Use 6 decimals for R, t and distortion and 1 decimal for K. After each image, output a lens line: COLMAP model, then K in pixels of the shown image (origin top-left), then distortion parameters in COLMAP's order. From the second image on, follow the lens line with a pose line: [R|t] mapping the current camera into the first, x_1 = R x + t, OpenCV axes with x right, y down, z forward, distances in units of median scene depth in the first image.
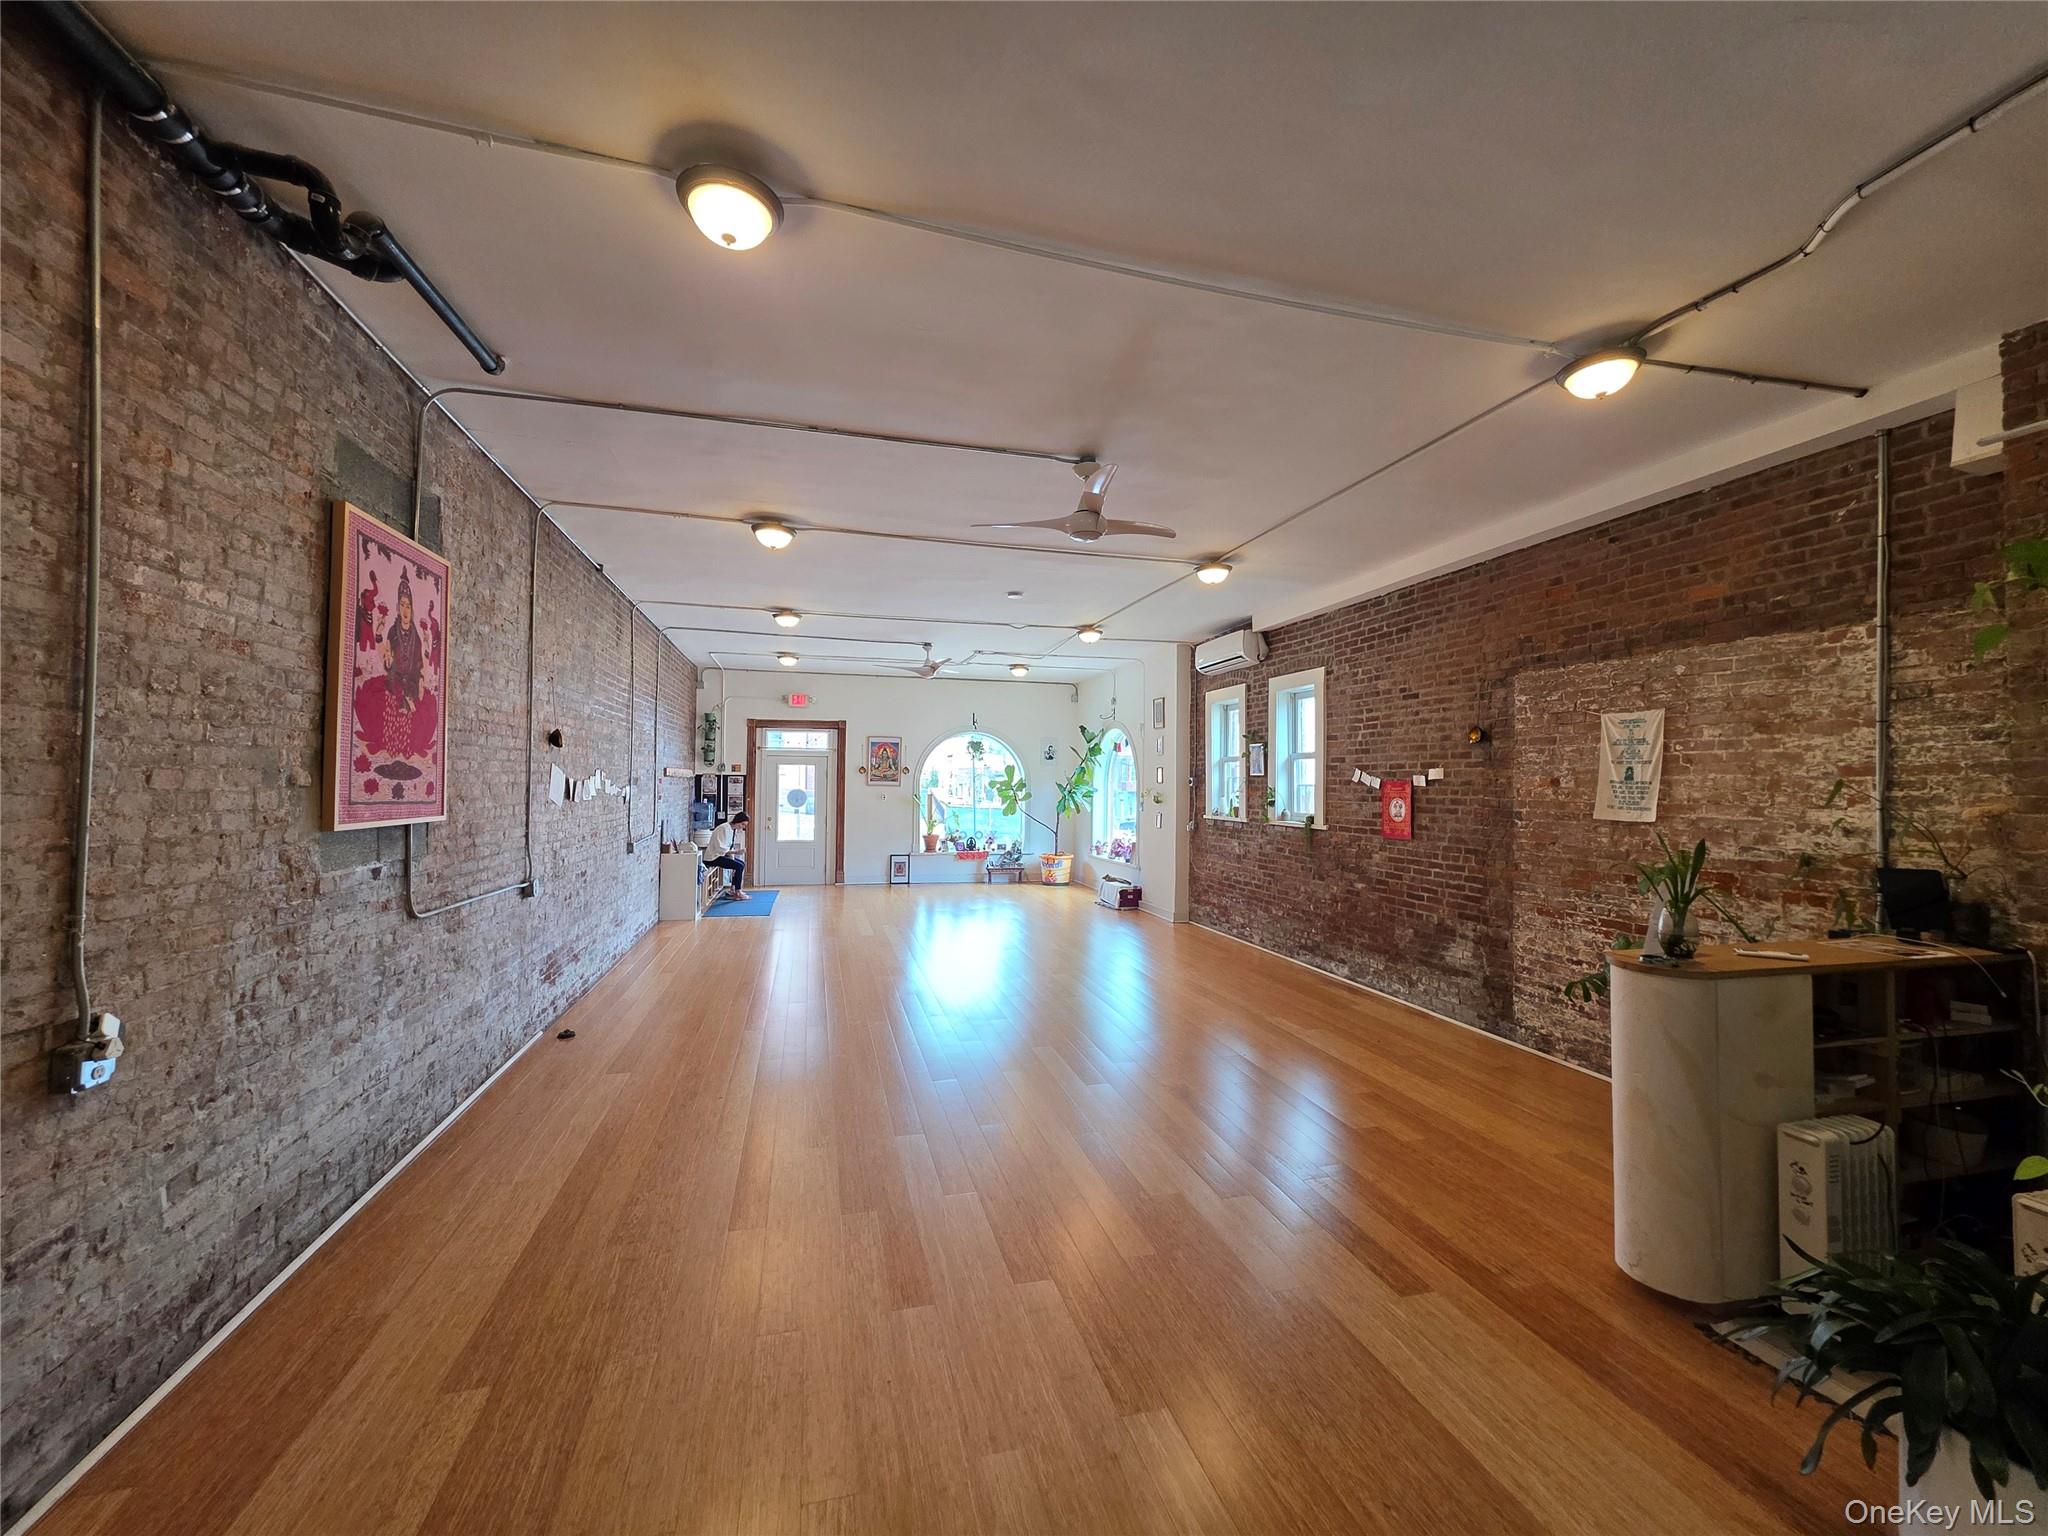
lens RADIAL K [[816.9, 0, 1024.0], [0, 816.9, 768.0], [0, 0, 1]] dist [0.000922, 0.000047]
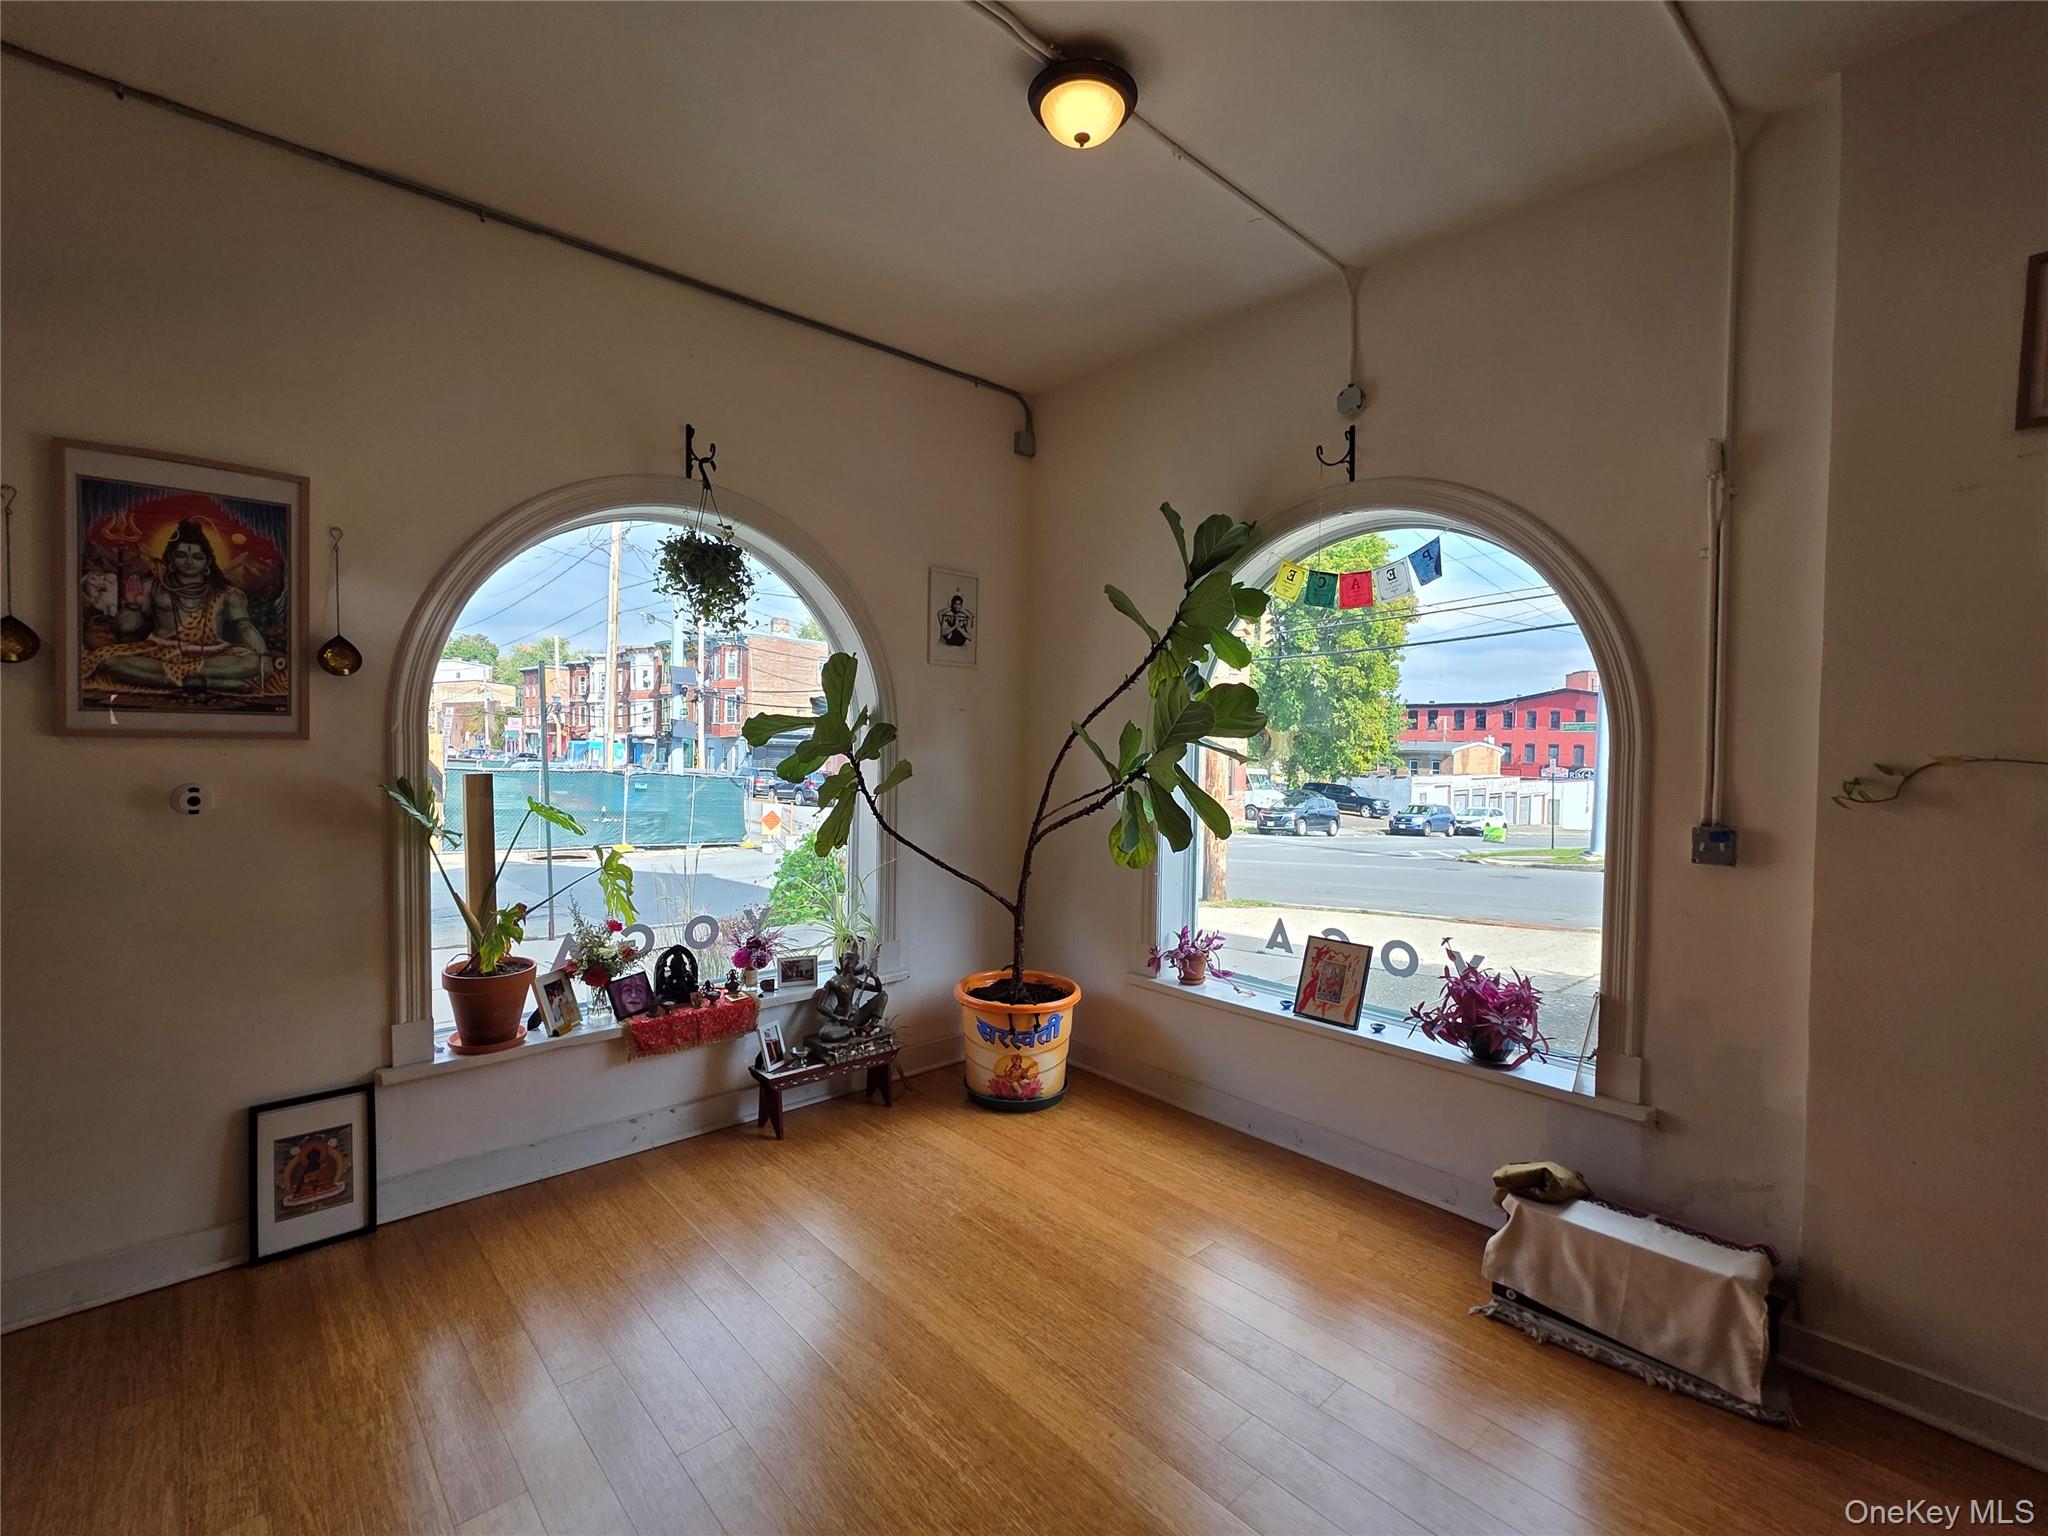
lens RADIAL K [[936.9, 0, 1024.0], [0, 936.9, 768.0], [0, 0, 1]] dist [-0.001005, -0.000098]
pose [[0.891852, -0.014644, 0.452091, -0.184329], [-0.012887, 0.998247, 0.057759, 0.026369], [-0.452144, -0.057338, 0.890100, 1.337161]]
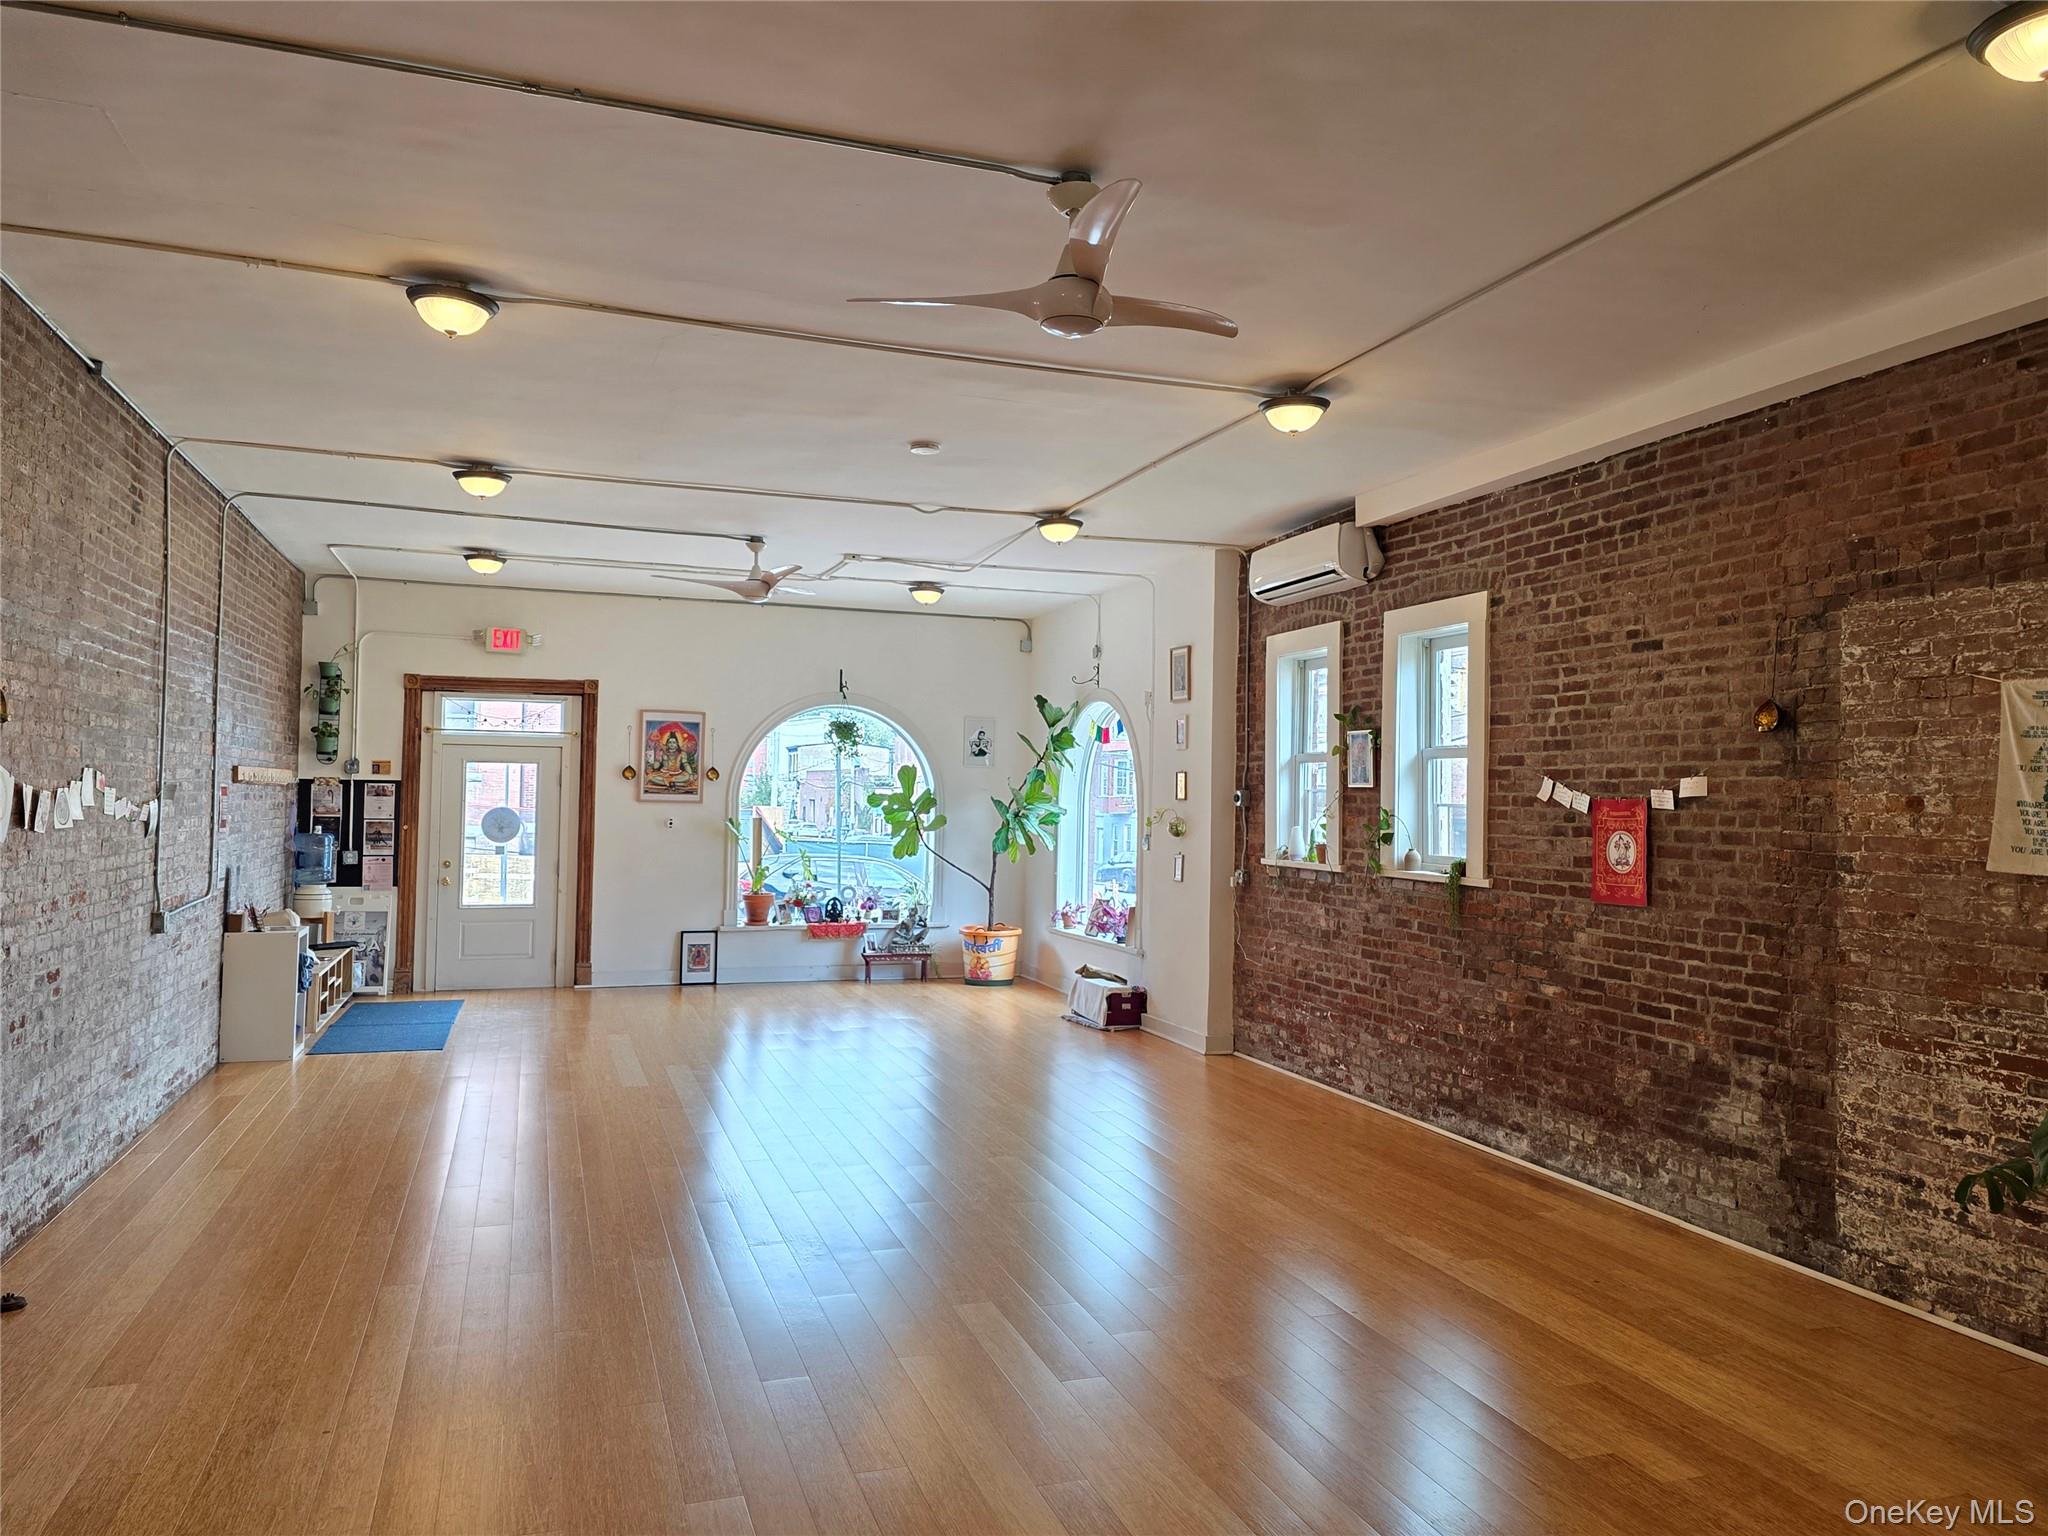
lens RADIAL K [[1451.9, 0, 1051.2], [0, 1451.9, 766.7], [0, 0, 1]] dist [0.081415, -0.094487]
pose [[0.996263, 0.007742, 0.086018, -0.008869], [-0.007437, 0.999965, -0.003866, 0.000356], [-0.086045, 0.003212, 0.996286, 0.044442]]
